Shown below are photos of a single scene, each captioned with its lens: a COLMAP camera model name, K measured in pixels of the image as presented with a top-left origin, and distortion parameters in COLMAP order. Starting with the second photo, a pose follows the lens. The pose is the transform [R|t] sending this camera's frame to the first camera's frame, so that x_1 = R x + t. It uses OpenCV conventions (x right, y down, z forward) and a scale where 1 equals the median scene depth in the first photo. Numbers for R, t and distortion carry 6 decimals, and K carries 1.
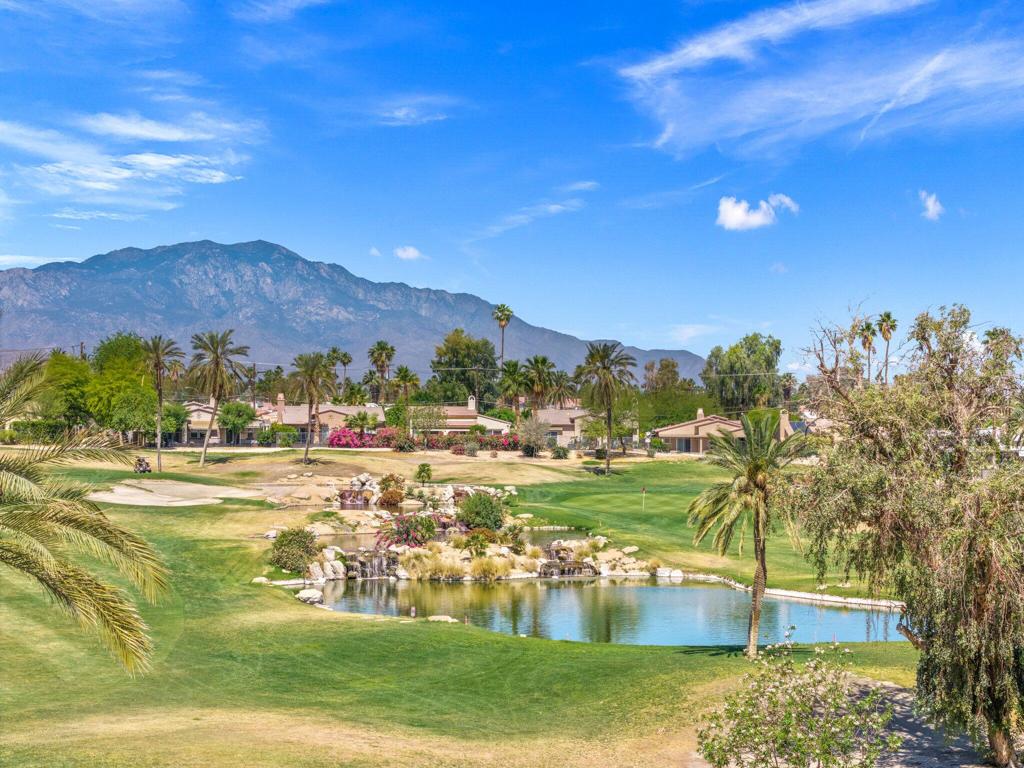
lens RADIAL K [[2029.1, 0, 511.7], [0, 2029.1, 380.8], [0, 0, 1]] dist [-0.109722, 0.000000]
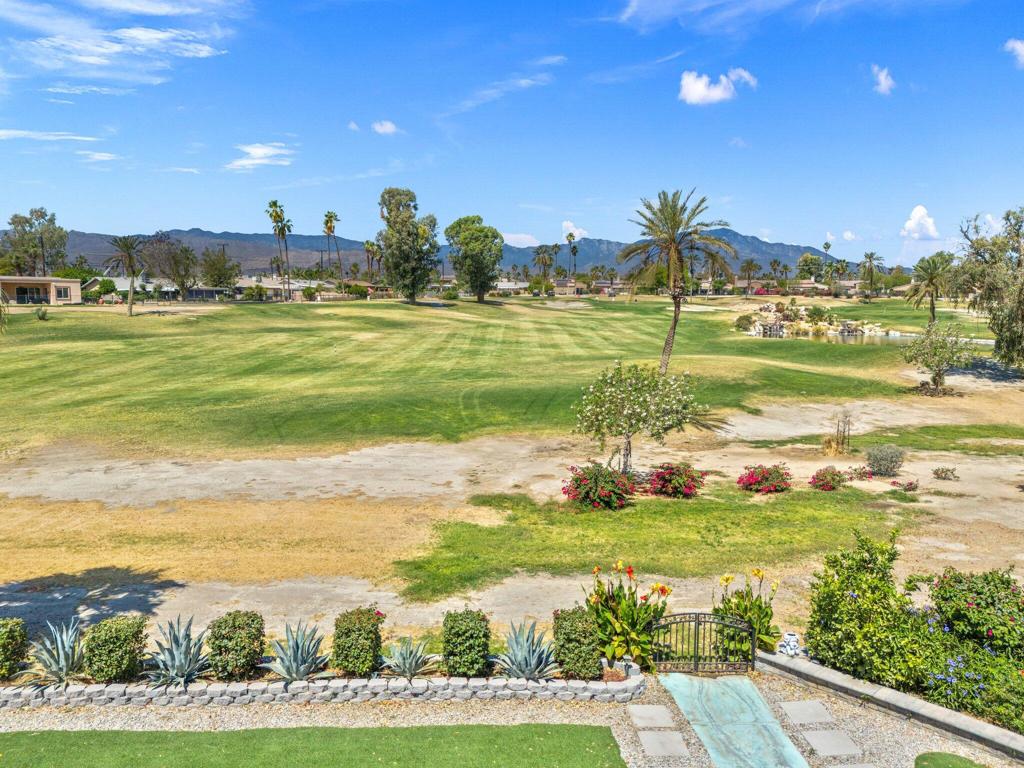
lens RADIAL K [[744.7, 0, 505.4], [0, 744.7, 382.7], [0, 0, 1]] dist [0.026586, -0.010157]
pose [[0.919704, 0.041597, -0.390403, -0.002861], [0.010101, 0.991535, 0.129442, 0.022327], [0.392483, -0.122992, 0.911499, -0.070352]]
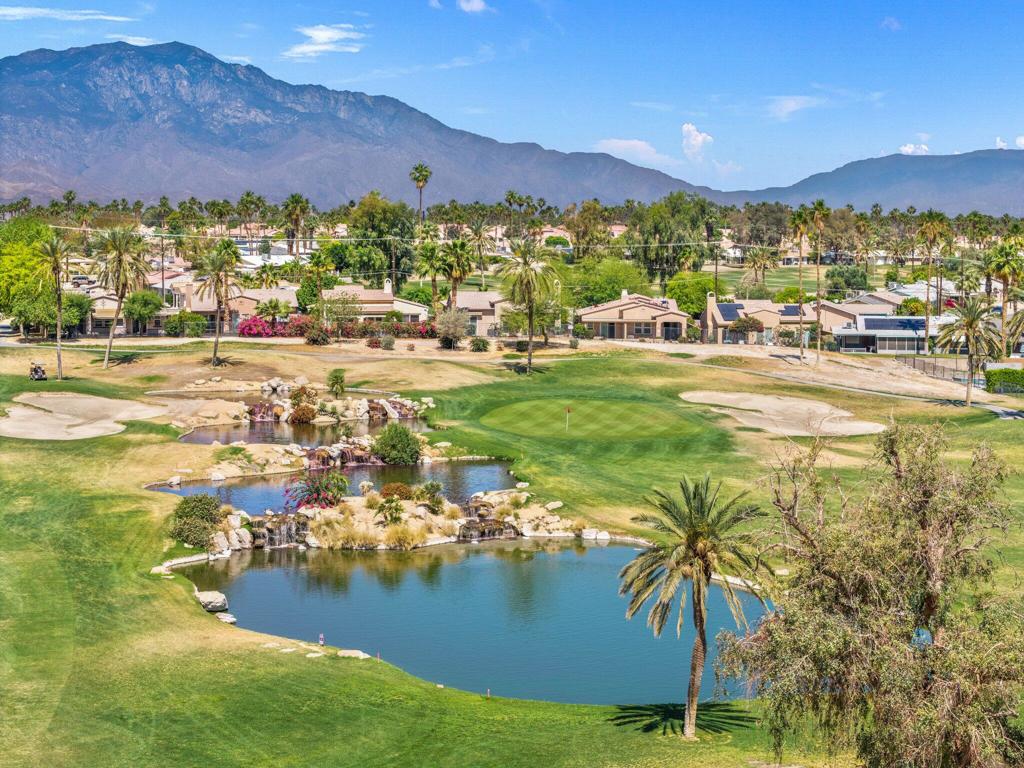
lens RADIAL K [[2029.1, 0, 512.0], [0, 2029.1, 387.3], [0, 0, 1]] dist [-0.109722, 0.000000]
pose [[0.999210, -0.004462, 0.039488, 0.001359], [0.000496, 0.995001, 0.099869, -0.054051], [-0.039736, -0.099770, 0.994217, 0.052003]]
